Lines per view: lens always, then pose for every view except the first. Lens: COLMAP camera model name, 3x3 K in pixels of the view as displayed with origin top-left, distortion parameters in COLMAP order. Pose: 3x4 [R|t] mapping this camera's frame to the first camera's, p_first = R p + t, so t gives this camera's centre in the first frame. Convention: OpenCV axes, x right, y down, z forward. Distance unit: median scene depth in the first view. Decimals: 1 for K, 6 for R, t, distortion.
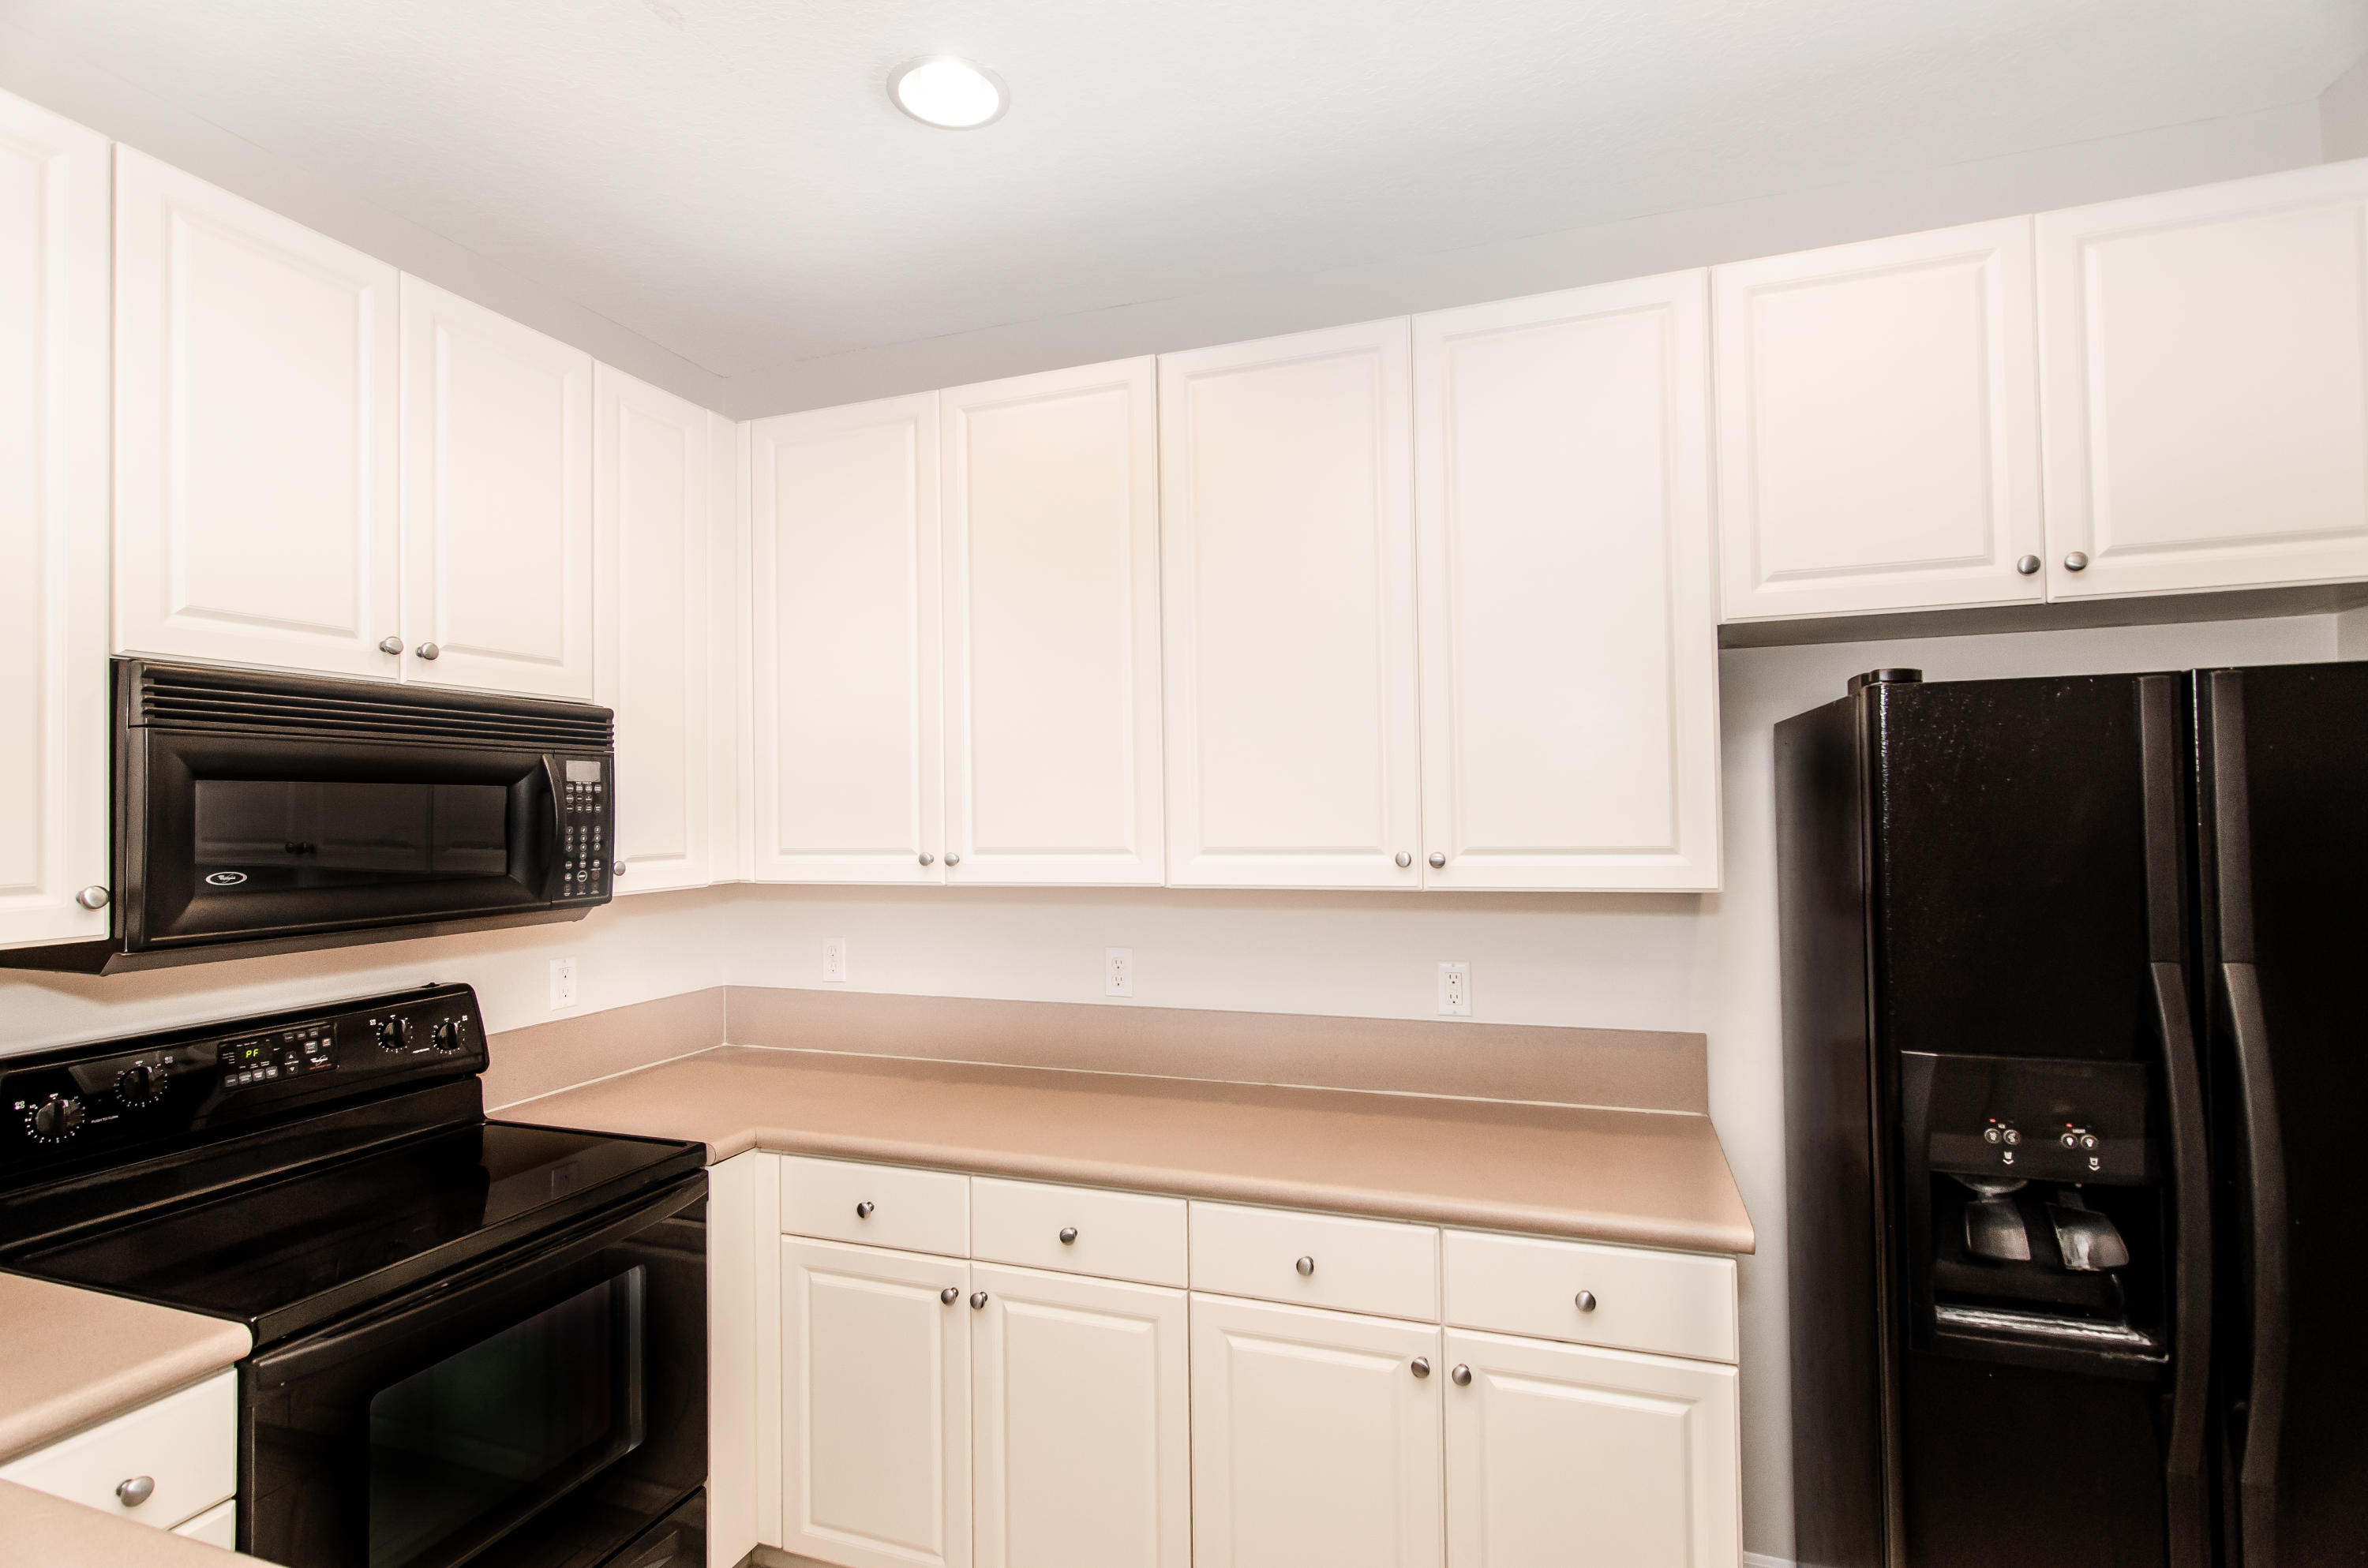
lens RADIAL K [[1137.4, 0, 1168.2], [0, 1137.4, 782.9], [0, 0, 1]] dist [-0.002622, -0.000063]
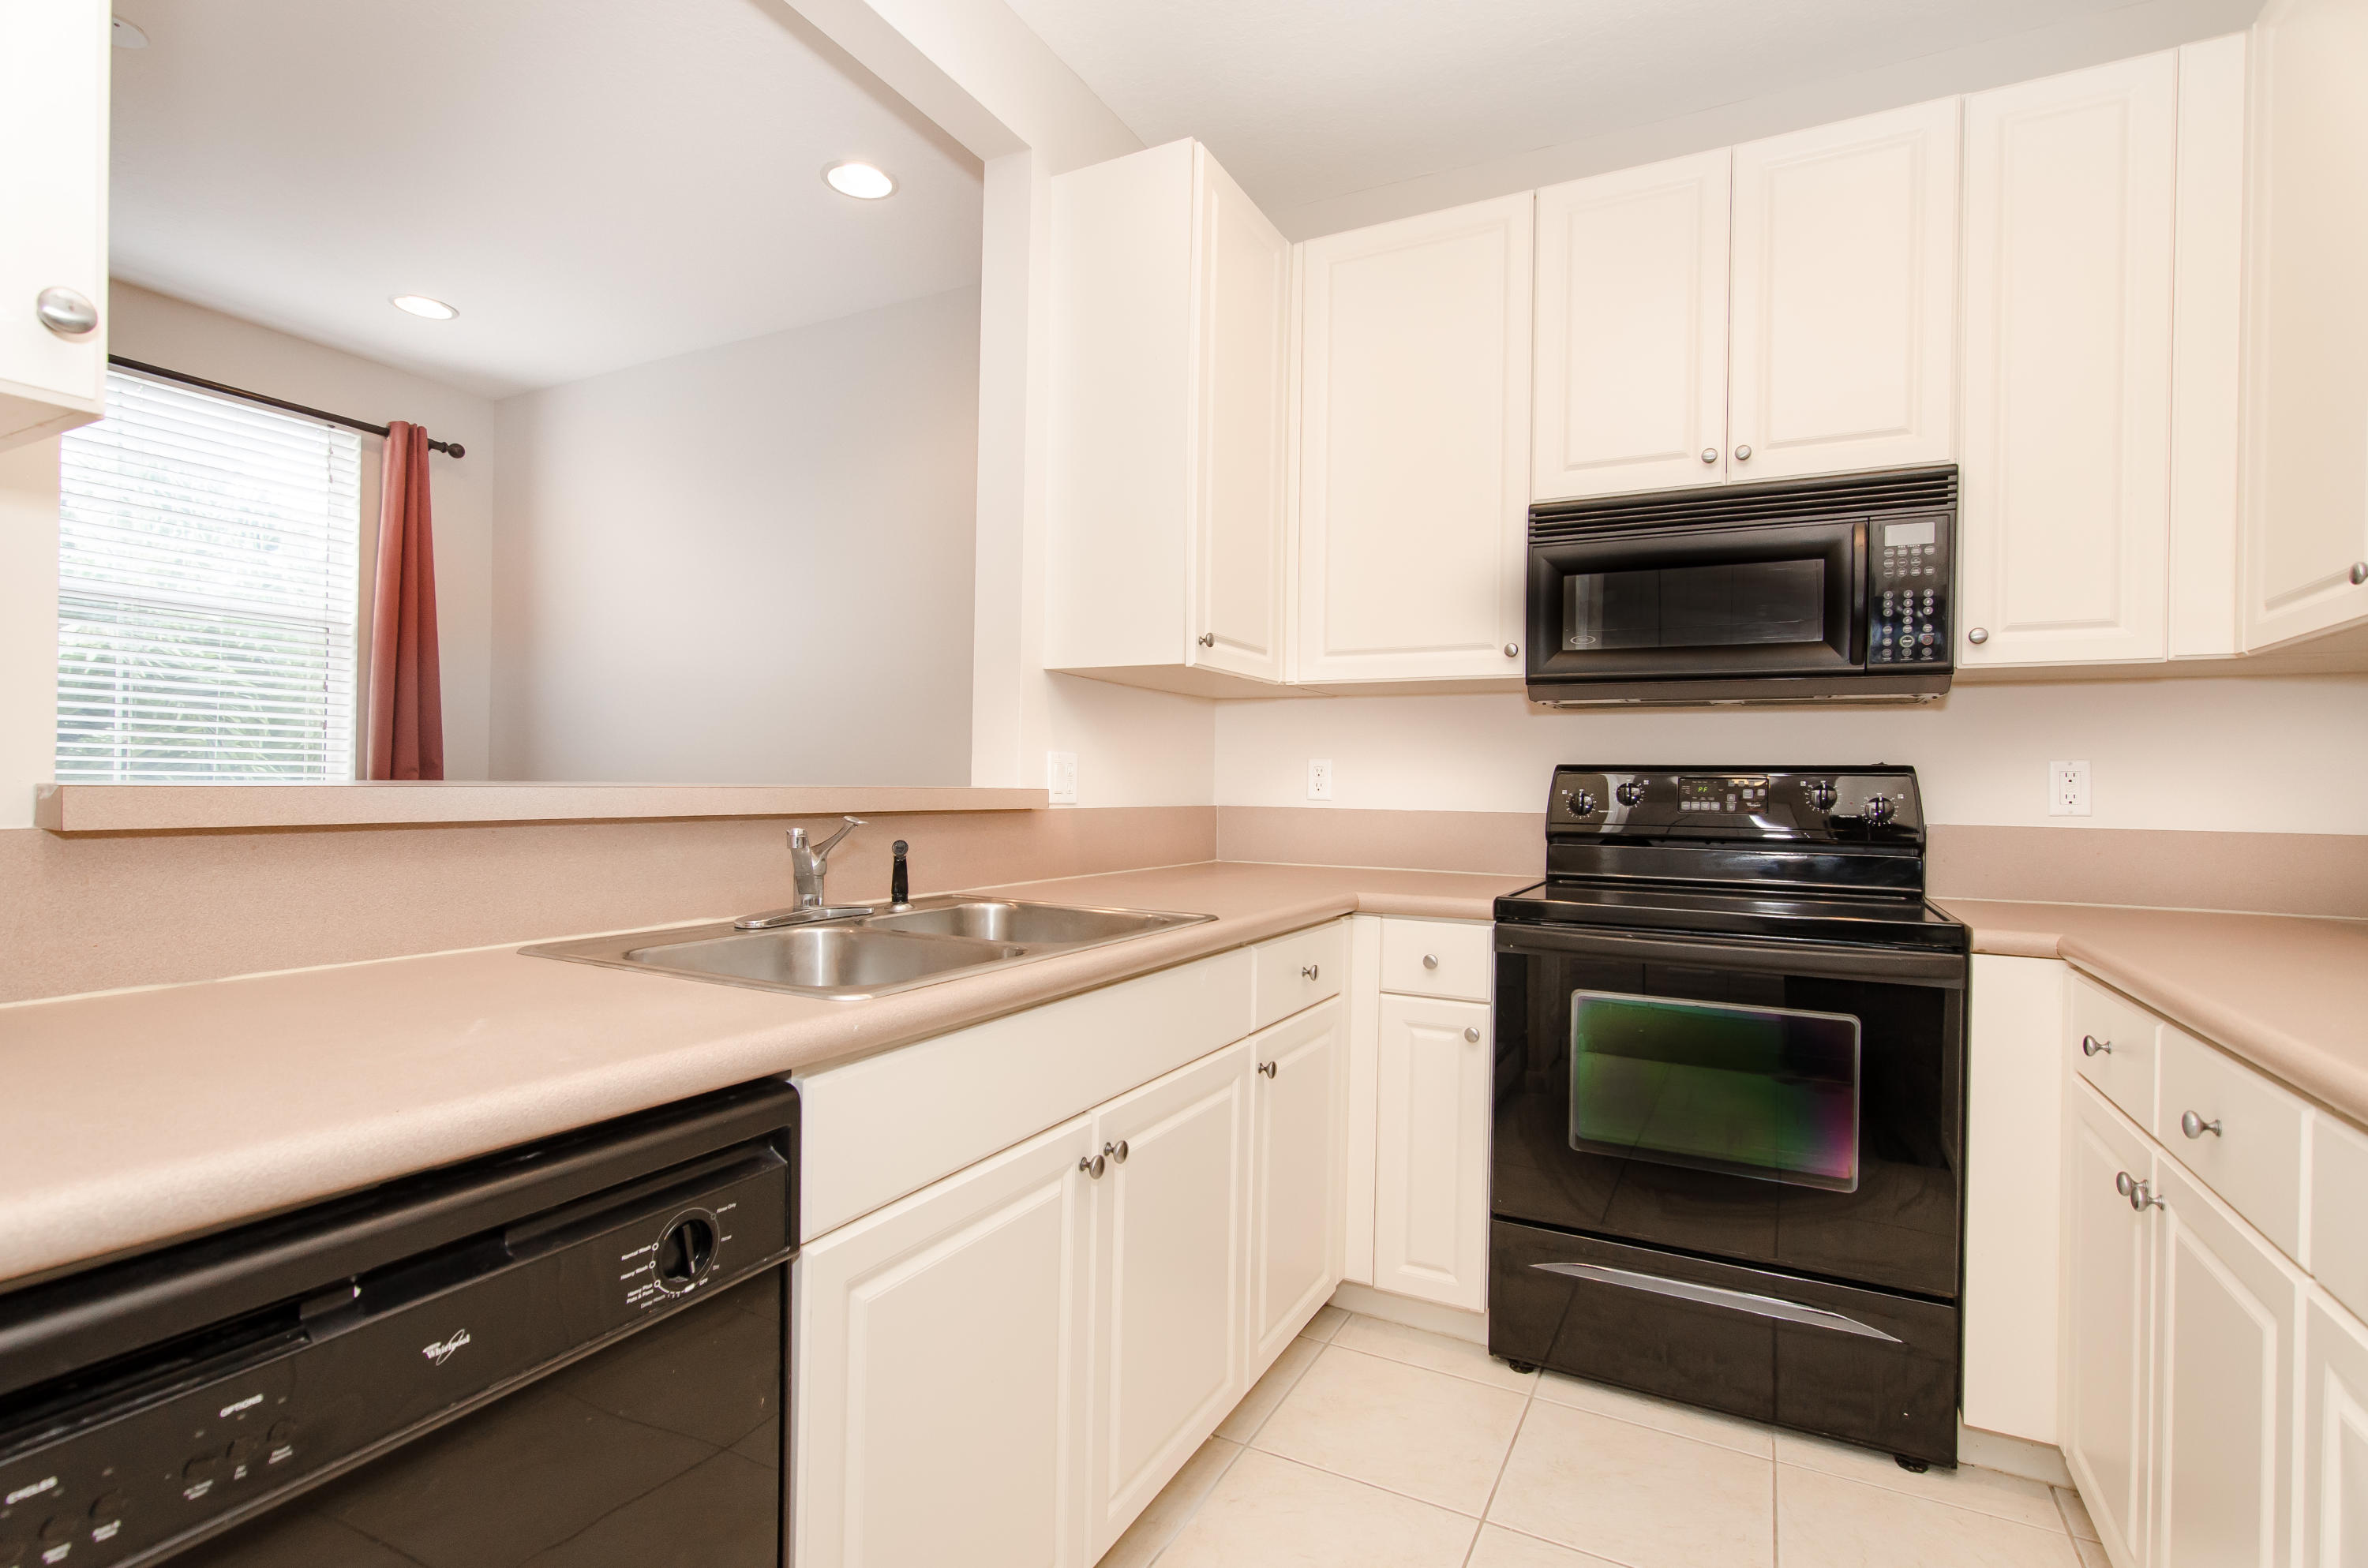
lens RADIAL K [[1135.4, 0, 1182.6], [0, 1135.4, 791.6], [0, 0, 1]] dist [0.000927, -0.000382]
pose [[-0.142680, 0.012738, -0.989687, 0.557298], [0.002408, 0.999919, 0.012522, 0.200943], [0.989766, -0.000596, -0.142699, 0.524522]]
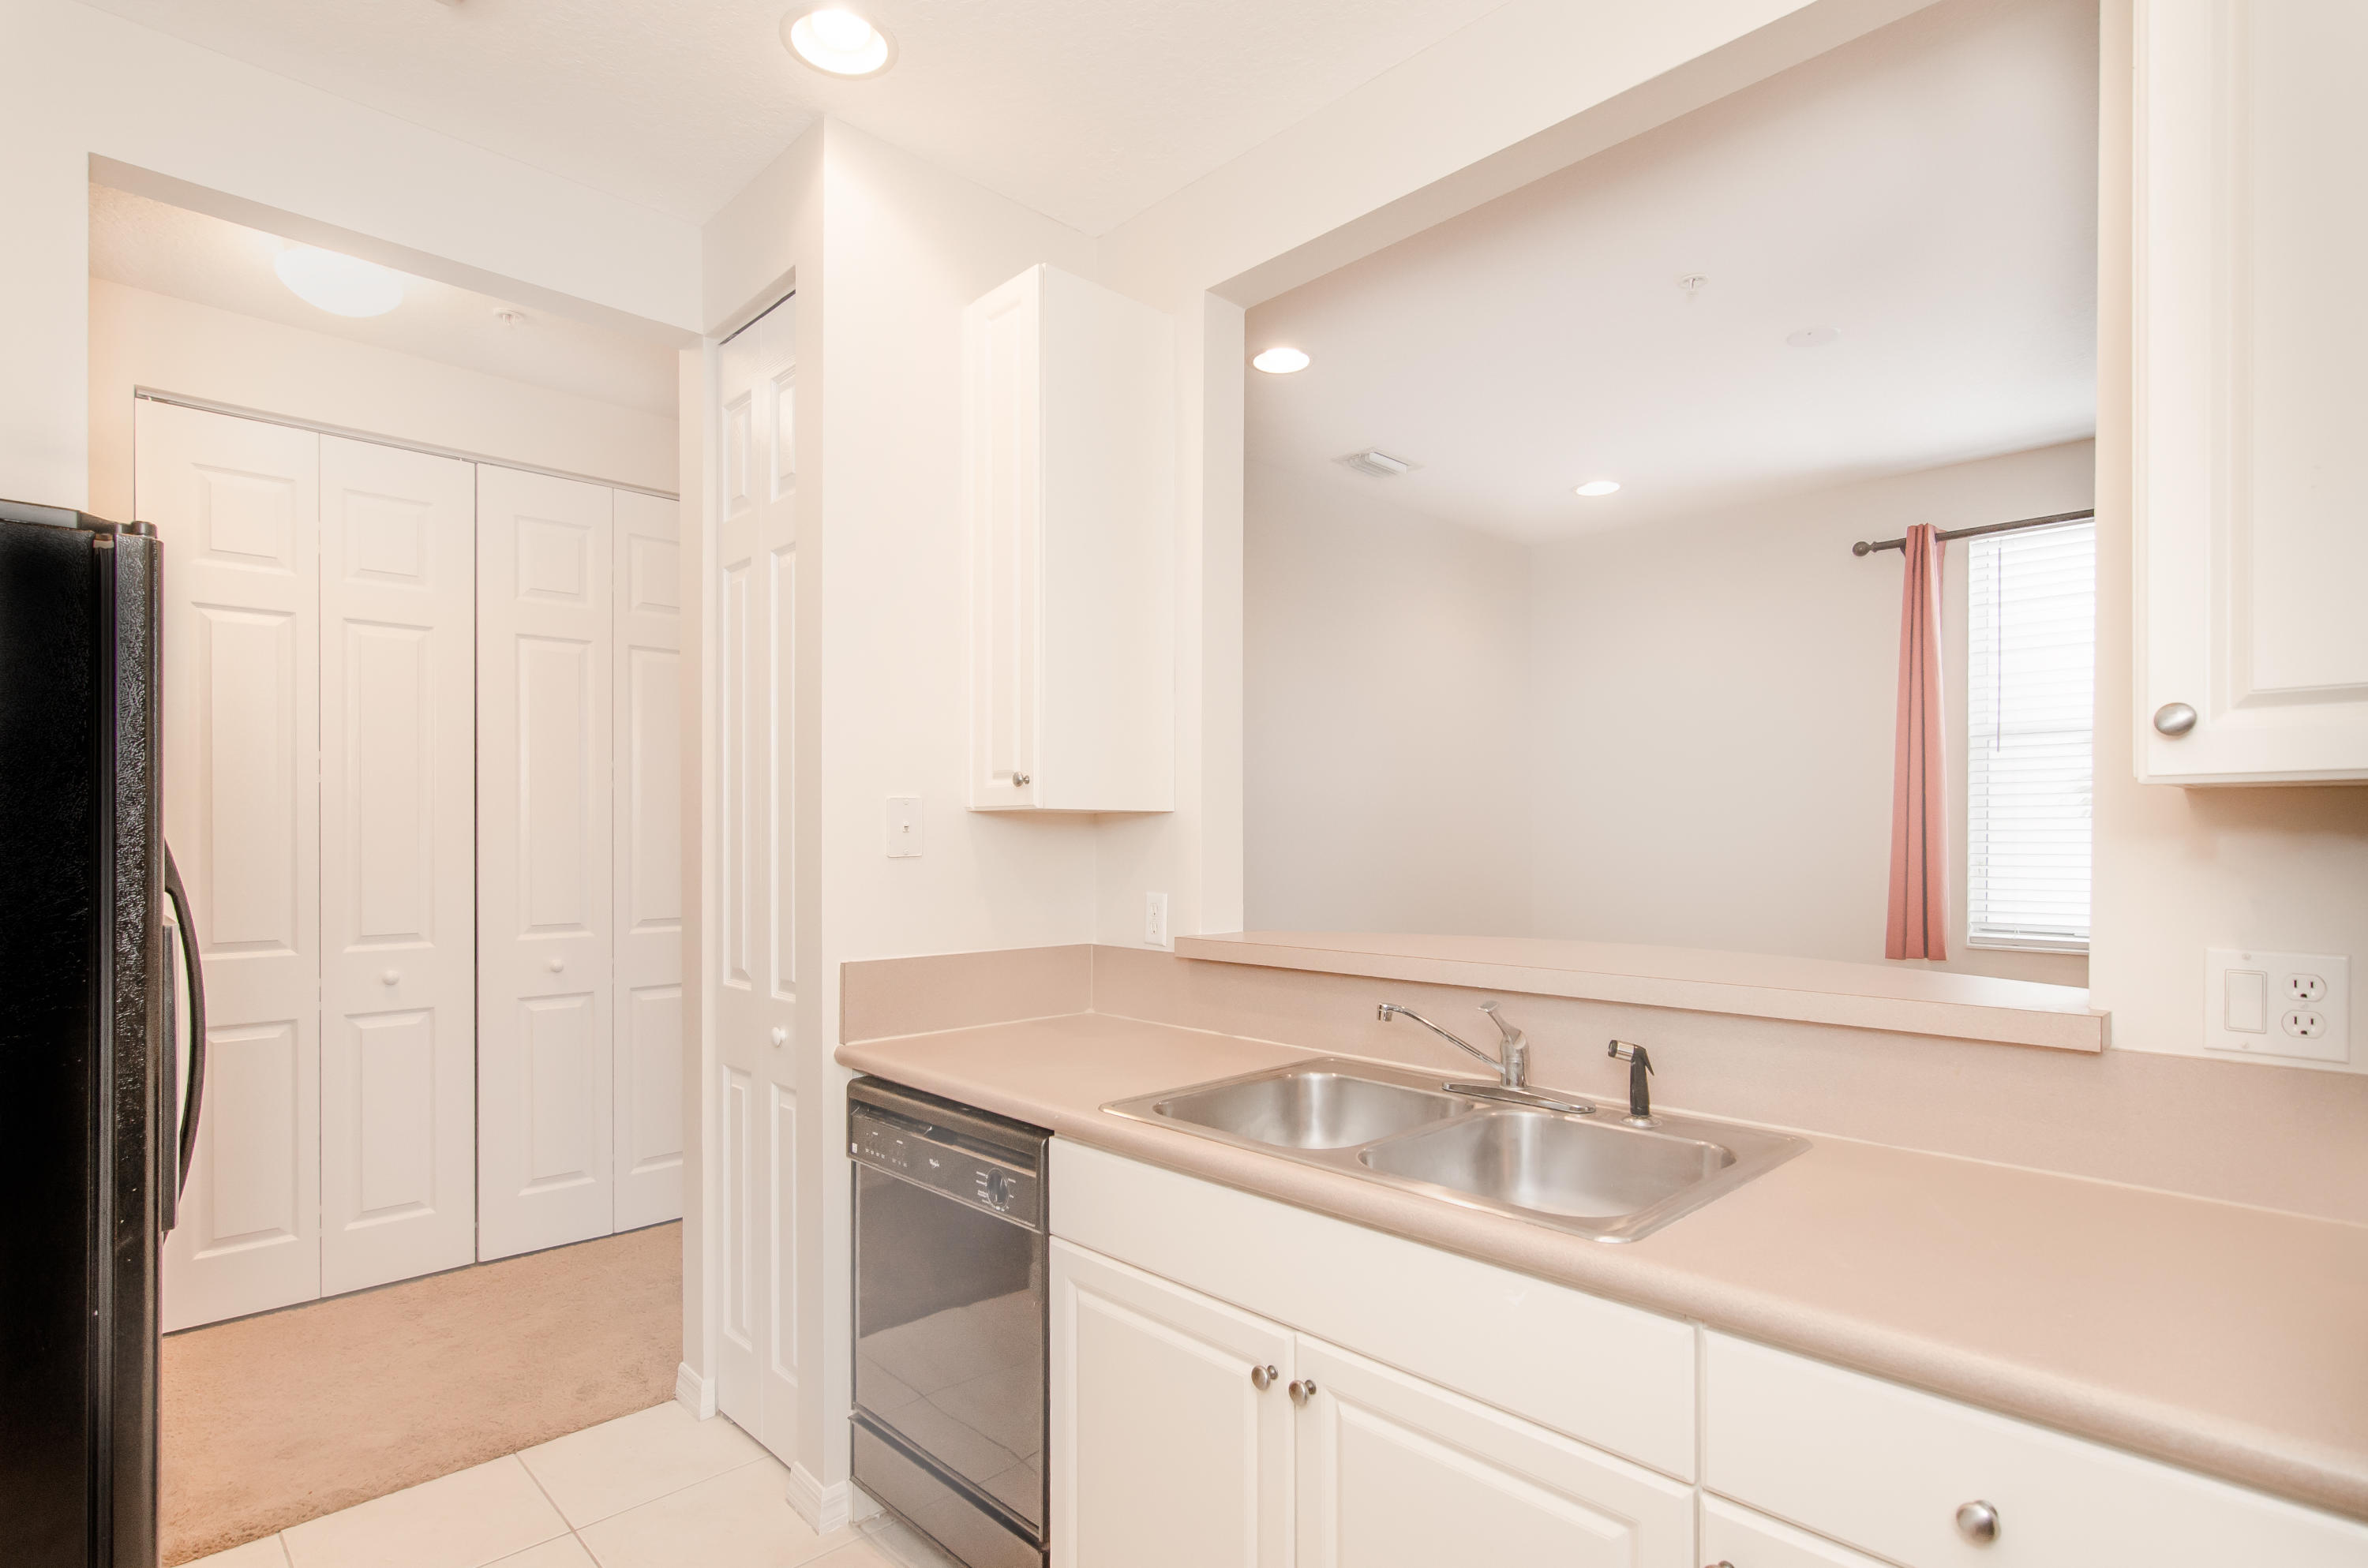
lens RADIAL K [[1157.5, 0, 1184.8], [0, 1157.5, 830.5], [0, 0, 1]] dist [0.000128, 0.000007]
pose [[-0.893749, 0.013954, 0.448350, -0.392923], [0.002512, 0.999656, -0.026104, 0.125042], [-0.448560, -0.022204, -0.893477, 1.027852]]
